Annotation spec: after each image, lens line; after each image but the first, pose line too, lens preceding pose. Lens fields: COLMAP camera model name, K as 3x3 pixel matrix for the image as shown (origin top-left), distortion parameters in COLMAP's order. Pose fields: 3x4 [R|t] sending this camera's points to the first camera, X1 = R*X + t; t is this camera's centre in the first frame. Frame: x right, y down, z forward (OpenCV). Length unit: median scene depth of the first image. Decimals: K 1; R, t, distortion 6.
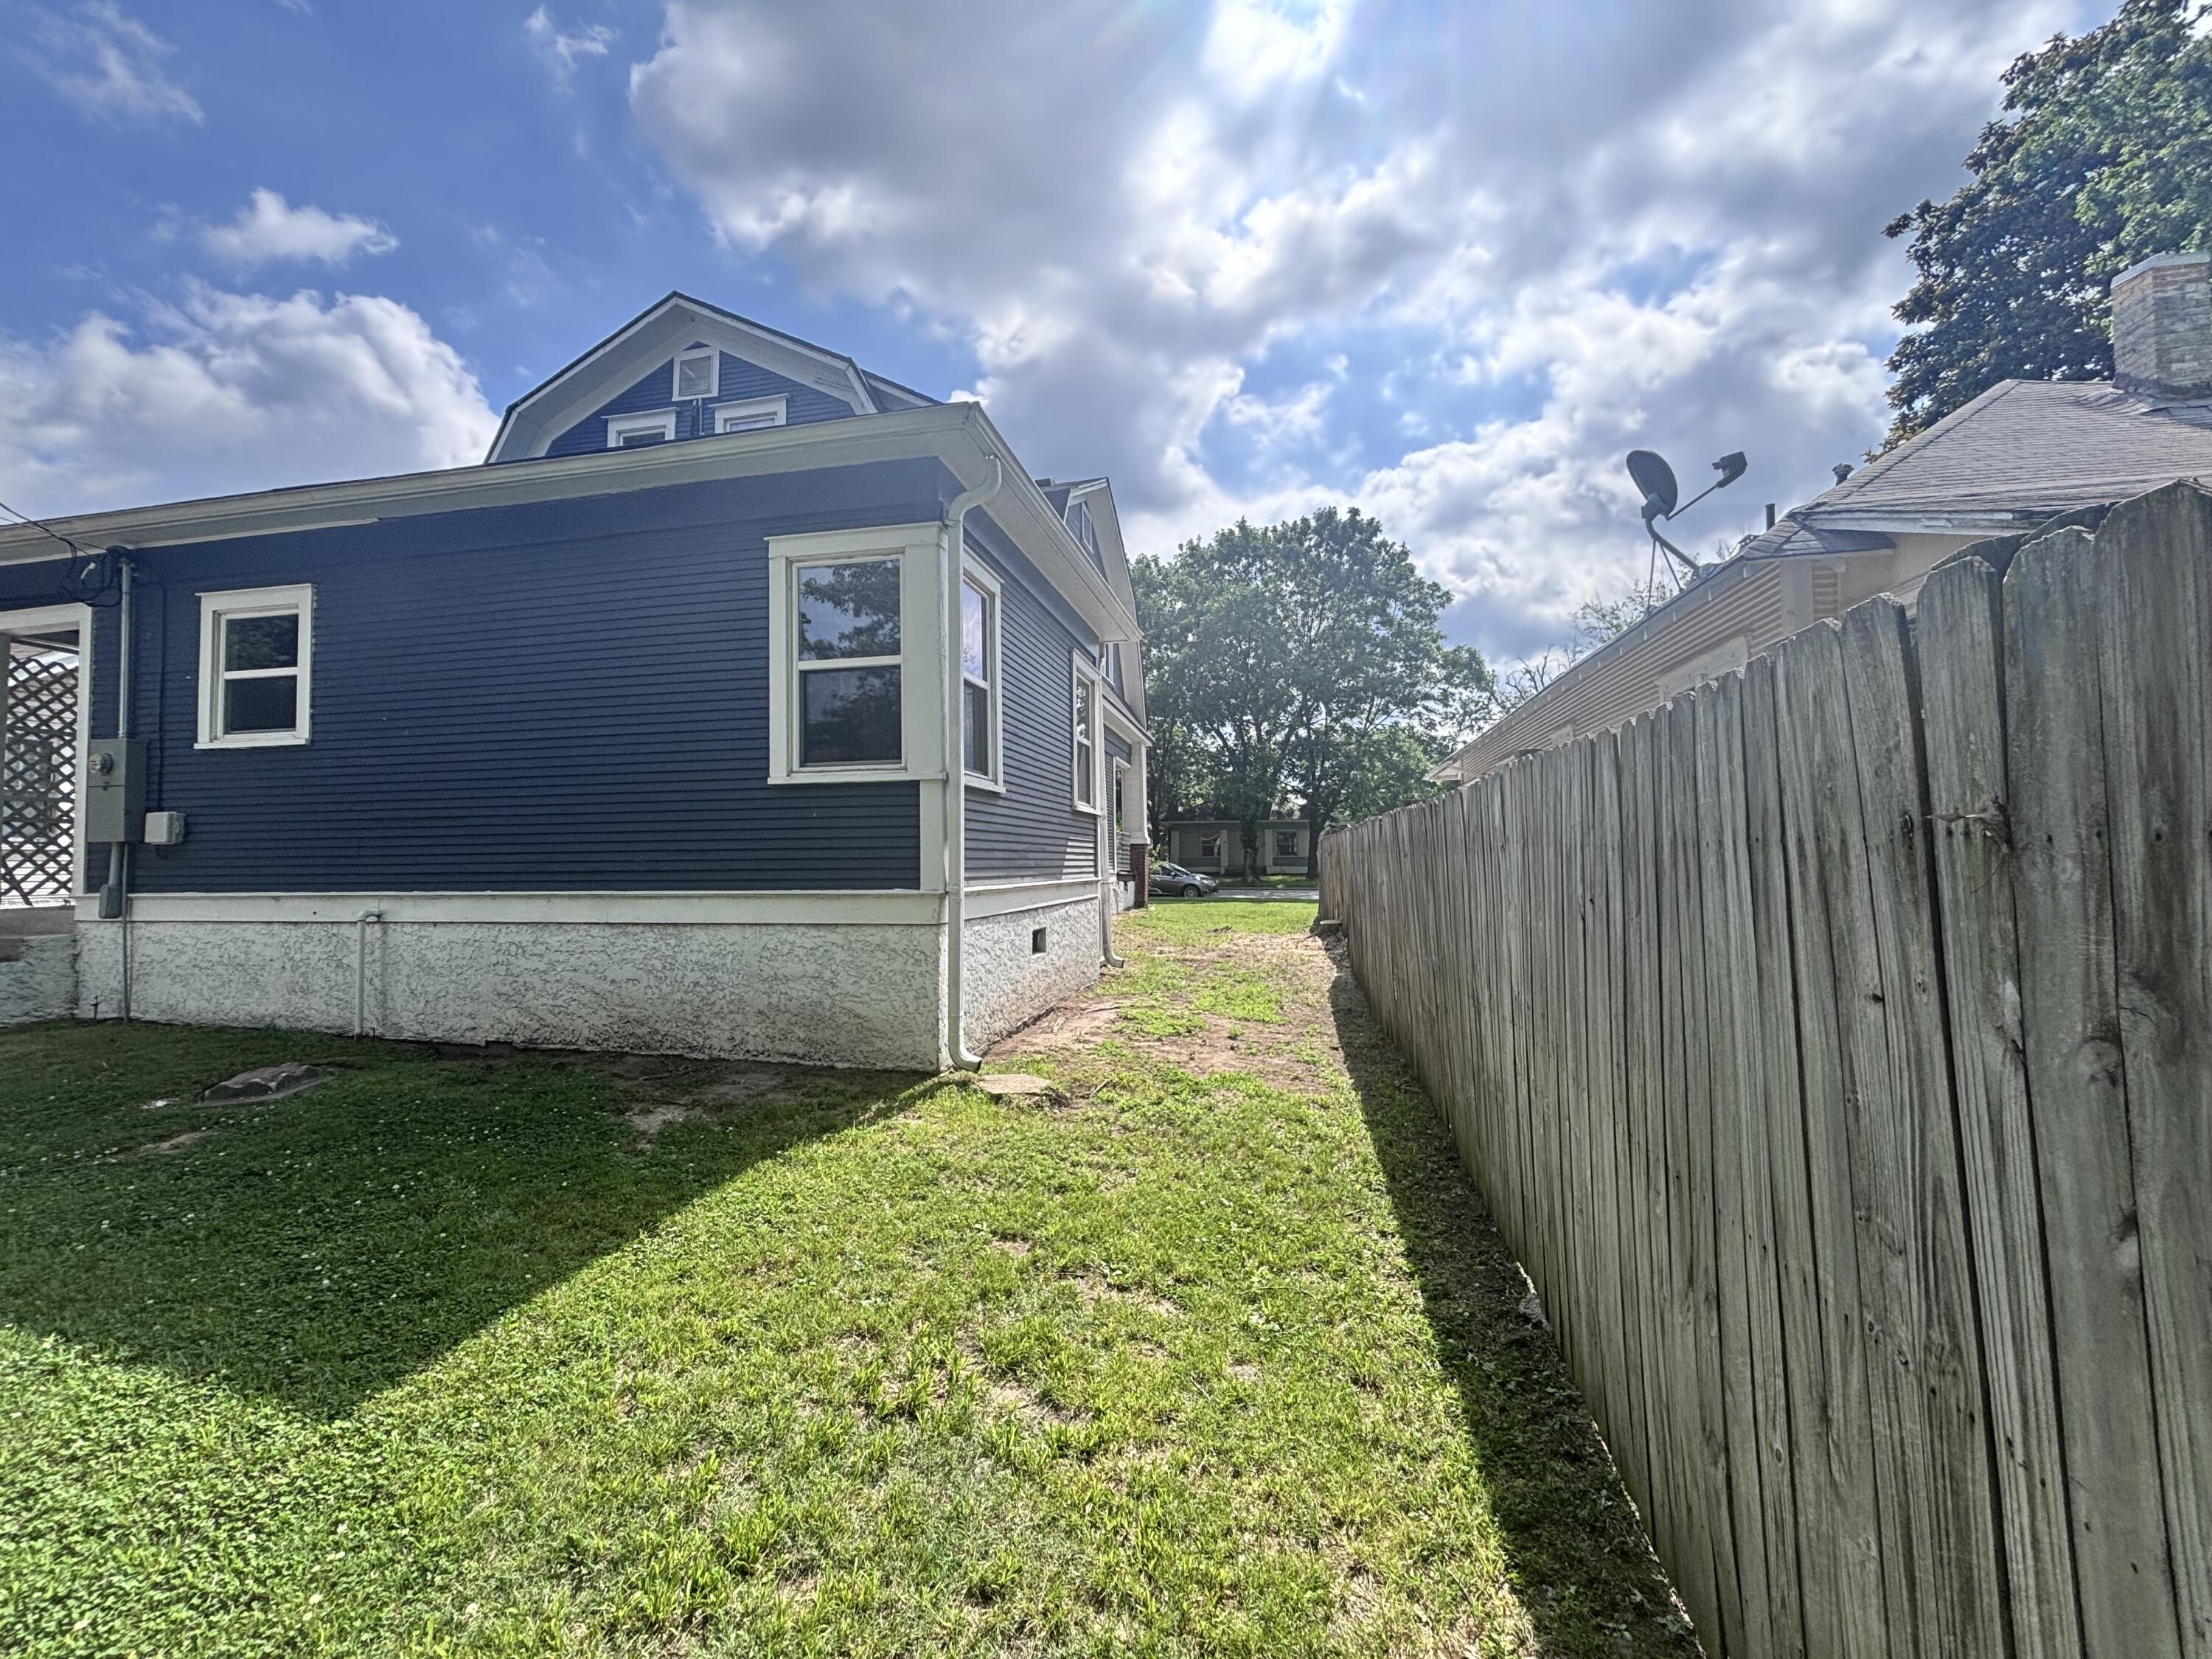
lens RADIAL K [[896.0, 0, 1103.0], [0, 896.0, 824.5], [0, 0, 1]] dist [0.008549, -0.000826]
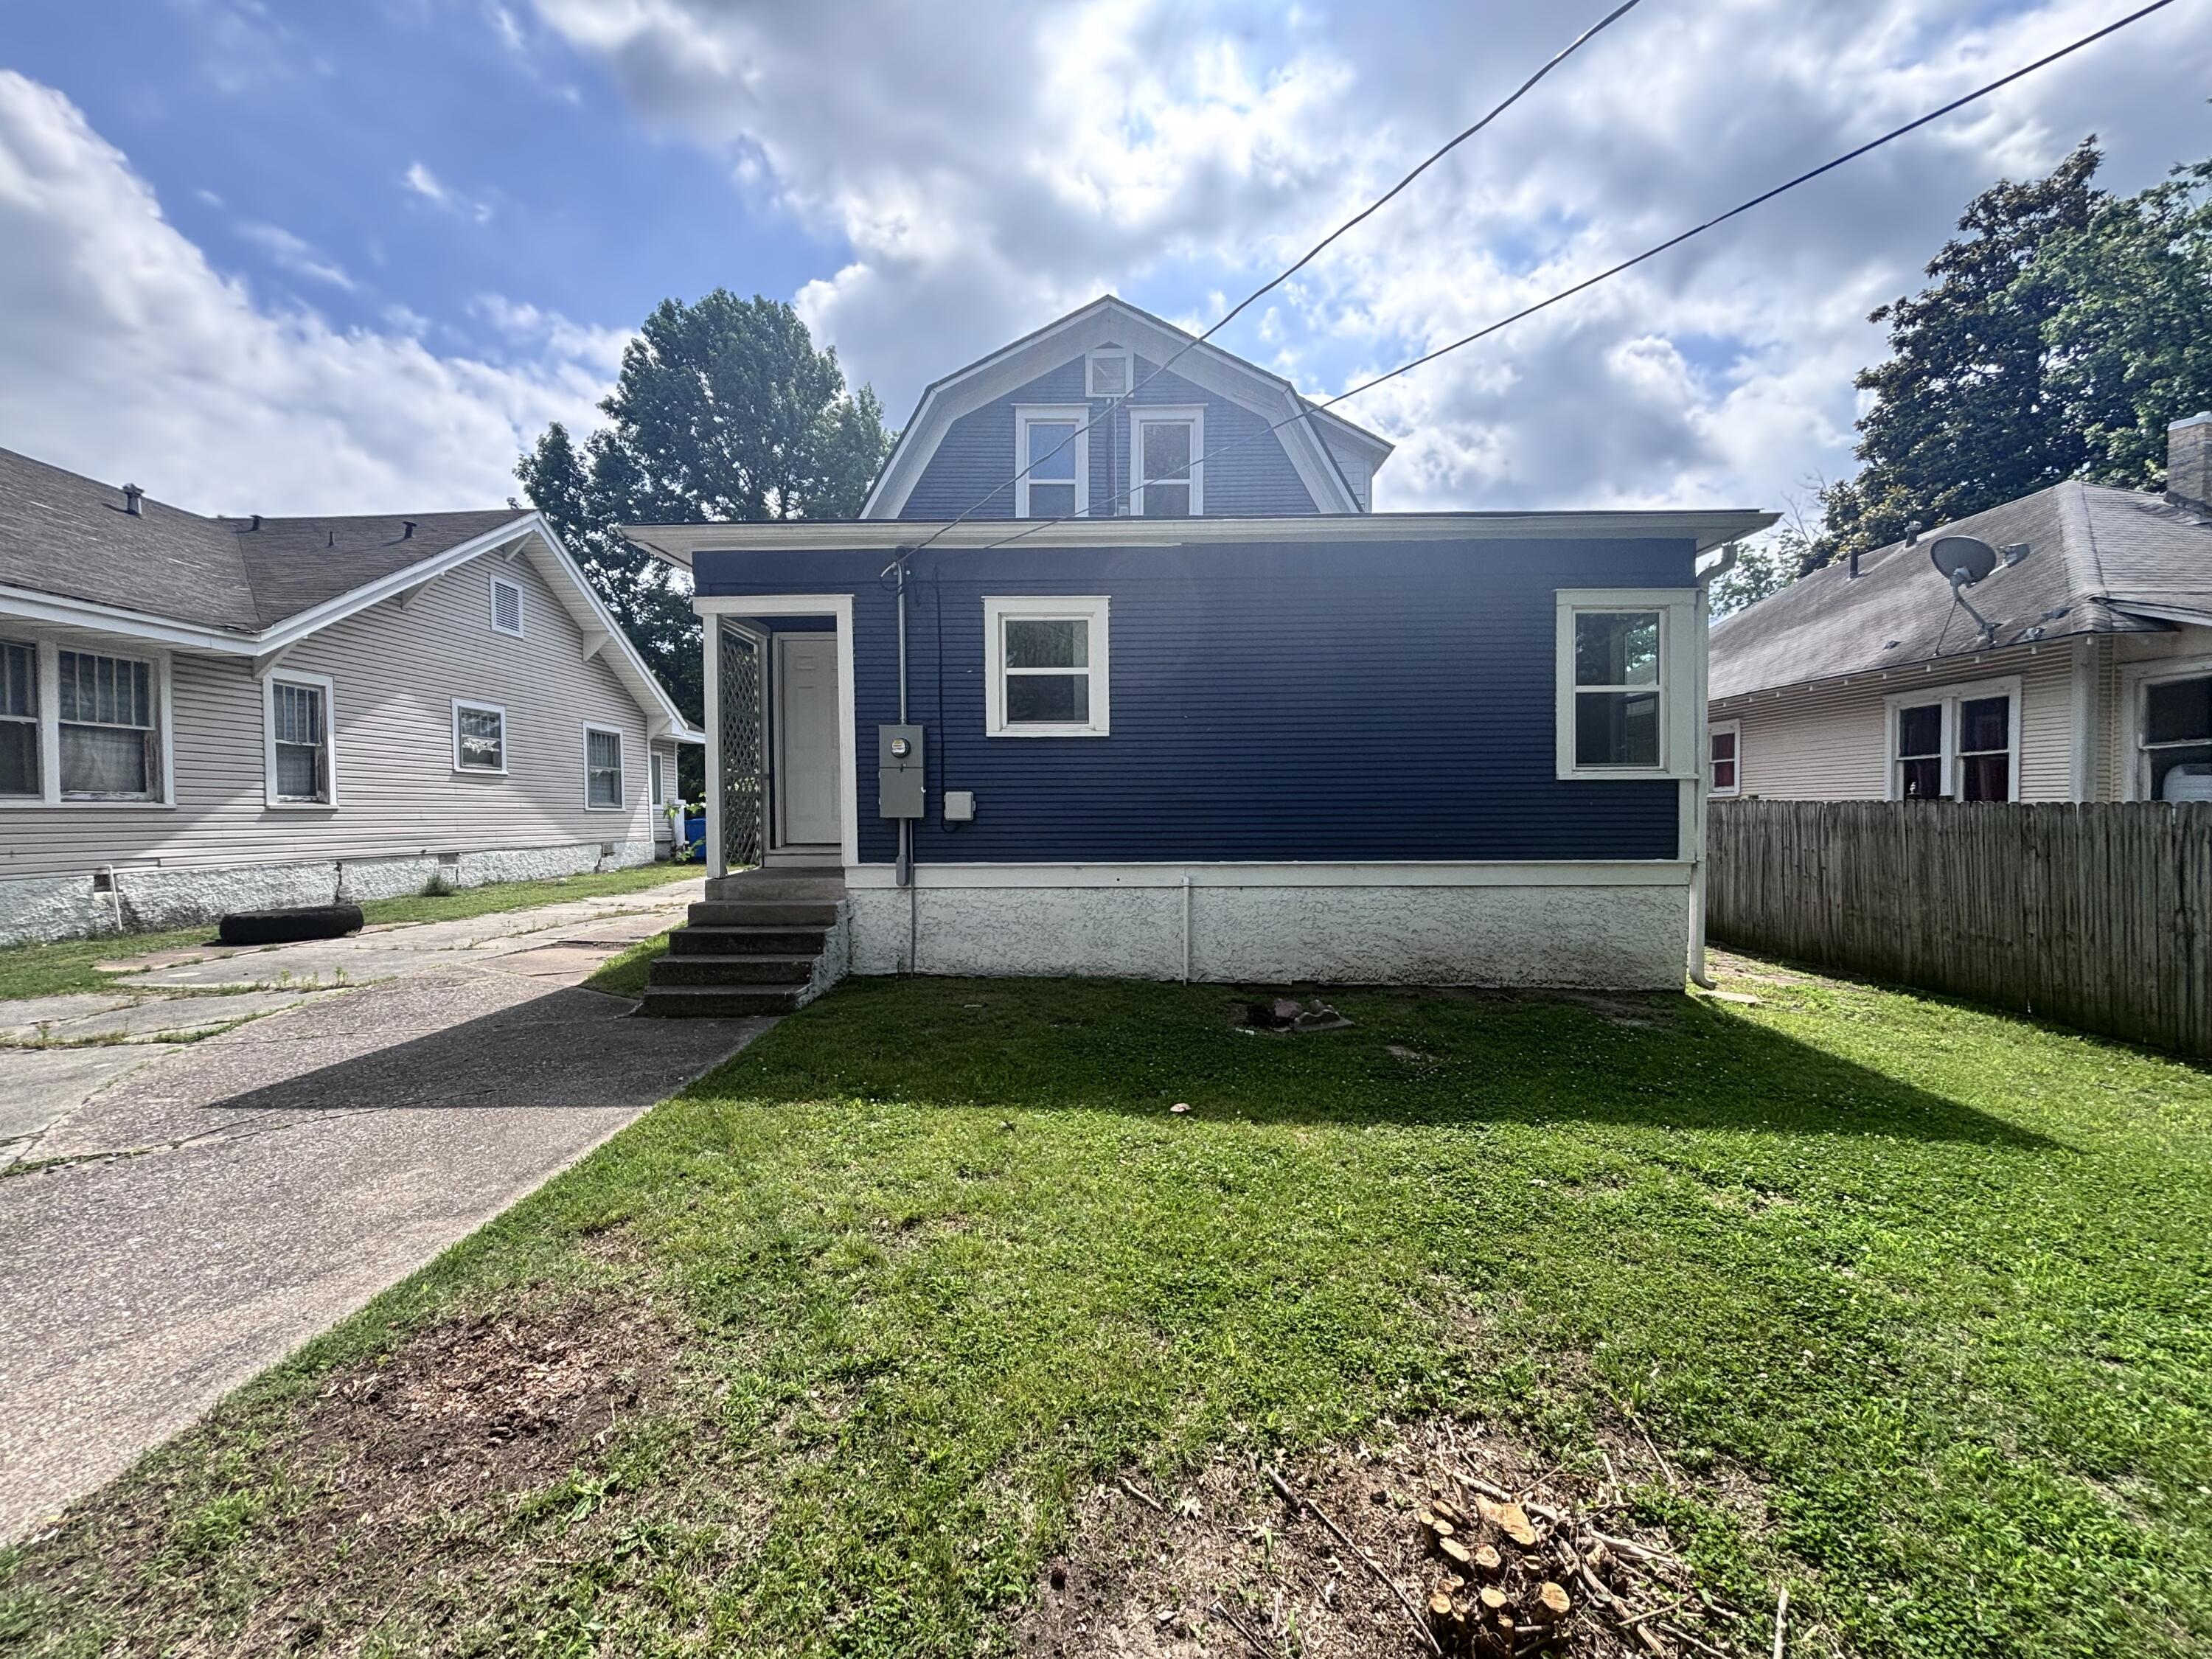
lens RADIAL K [[896.0, 0, 1106.6], [0, 896.0, 821.2], [0, 0, 1]] dist [0.008549, -0.000826]
pose [[0.979472, 0.001224, 0.201578, -1.107424], [-0.013294, 0.998197, 0.058539, -0.045725], [-0.201142, -0.060017, 0.977722, -0.138150]]
